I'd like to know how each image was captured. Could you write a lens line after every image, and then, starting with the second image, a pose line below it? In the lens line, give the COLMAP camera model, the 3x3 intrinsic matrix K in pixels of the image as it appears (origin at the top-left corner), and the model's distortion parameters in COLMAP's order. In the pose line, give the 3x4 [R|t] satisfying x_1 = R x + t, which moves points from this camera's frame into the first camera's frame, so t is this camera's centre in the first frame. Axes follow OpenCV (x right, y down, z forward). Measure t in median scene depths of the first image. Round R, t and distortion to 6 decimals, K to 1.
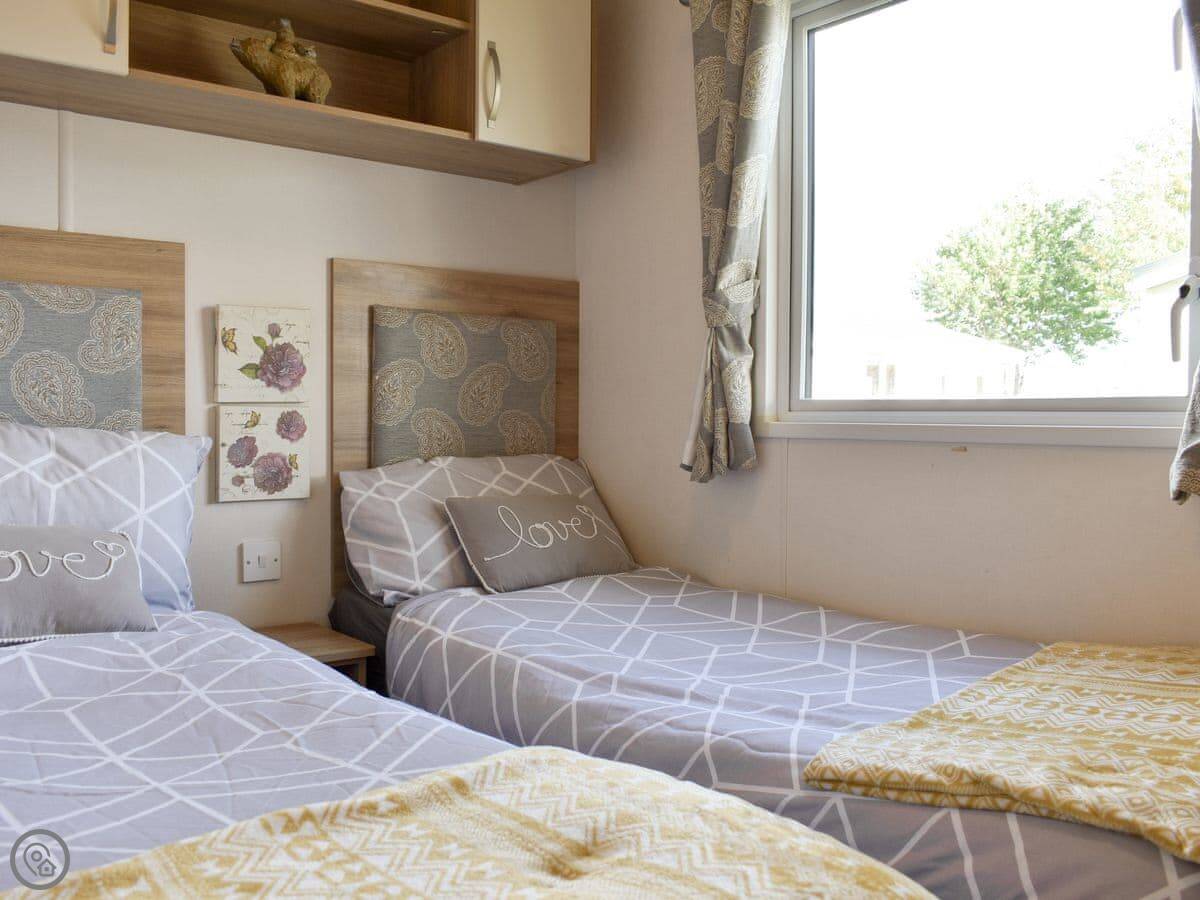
lens RADIAL K [[1062.8, 0, 601.1], [0, 1062.8, 502.5], [0, 0, 1]] dist [-0.004375, -0.003885]
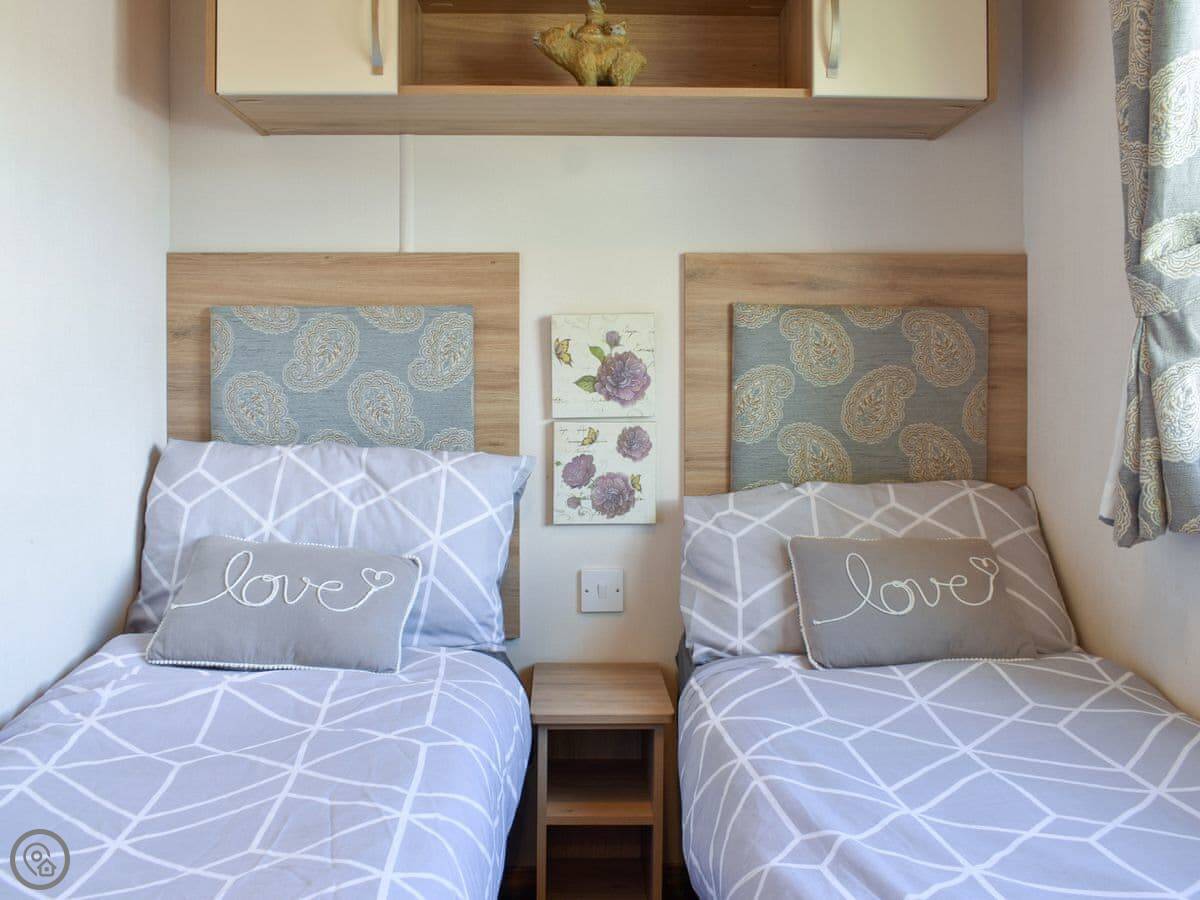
lens RADIAL K [[1076.8, 0, 596.0], [0, 1076.8, 431.6], [0, 0, 1]] dist [-0.024380, -0.008480]
pose [[0.808002, 0.021810, -0.588776, 0.225236], [-0.043852, 0.998769, -0.023182, -0.061704], [0.587546, 0.044550, 0.807964, 0.256868]]
